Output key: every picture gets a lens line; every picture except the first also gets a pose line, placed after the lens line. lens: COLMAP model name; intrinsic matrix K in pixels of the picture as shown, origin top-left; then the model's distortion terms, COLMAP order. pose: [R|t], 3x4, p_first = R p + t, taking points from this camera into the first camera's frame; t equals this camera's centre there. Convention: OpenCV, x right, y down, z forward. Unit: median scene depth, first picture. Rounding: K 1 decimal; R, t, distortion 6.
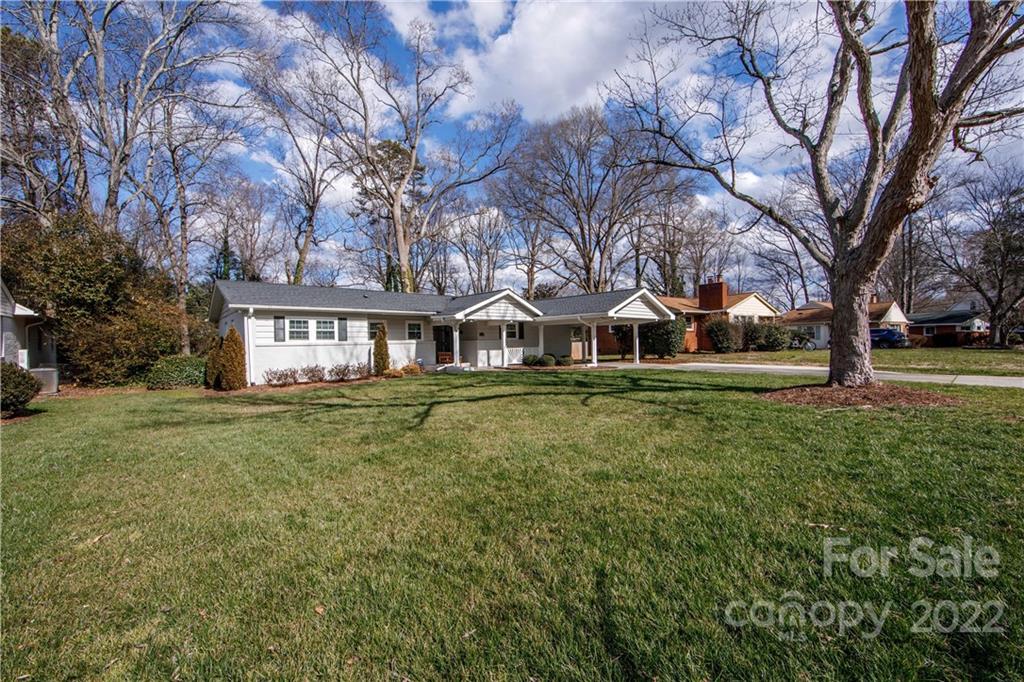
lens RADIAL K [[414.7, 0, 514.2], [0, 414.7, 342.4], [0, 0, 1]] dist [-0.013187, 0.002147]
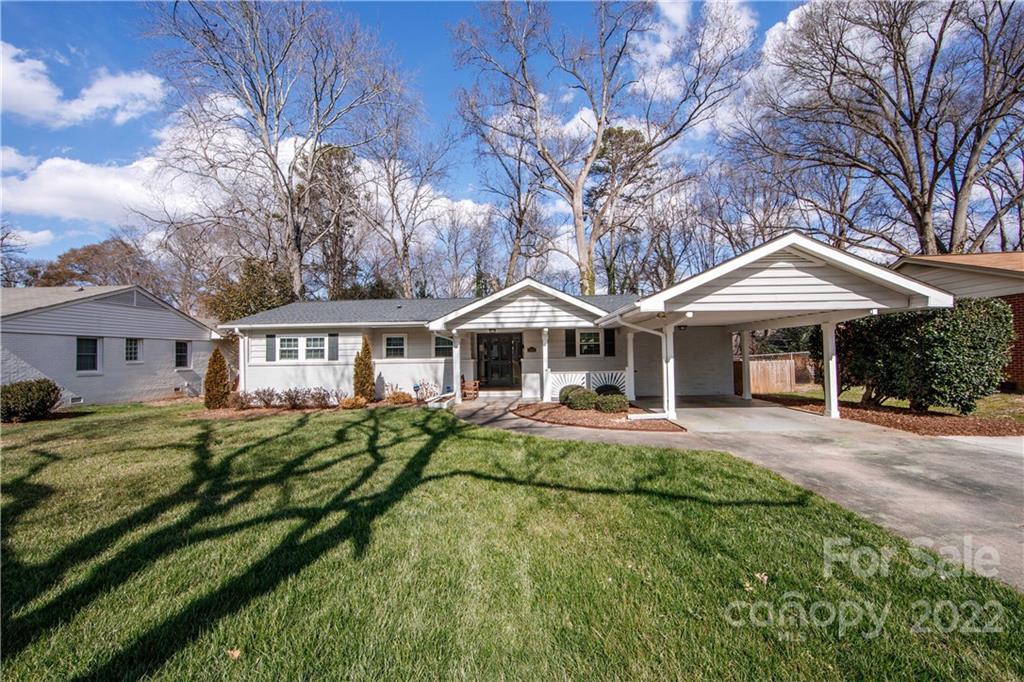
lens RADIAL K [[414.7, 0, 513.1], [0, 414.7, 340.9], [0, 0, 1]] dist [-0.013187, 0.002147]
pose [[0.719104, -0.017276, -0.694687, 0.468390], [0.001907, 0.999736, -0.022889, -0.023133], [0.694899, 0.015135, 0.718948, 0.625897]]
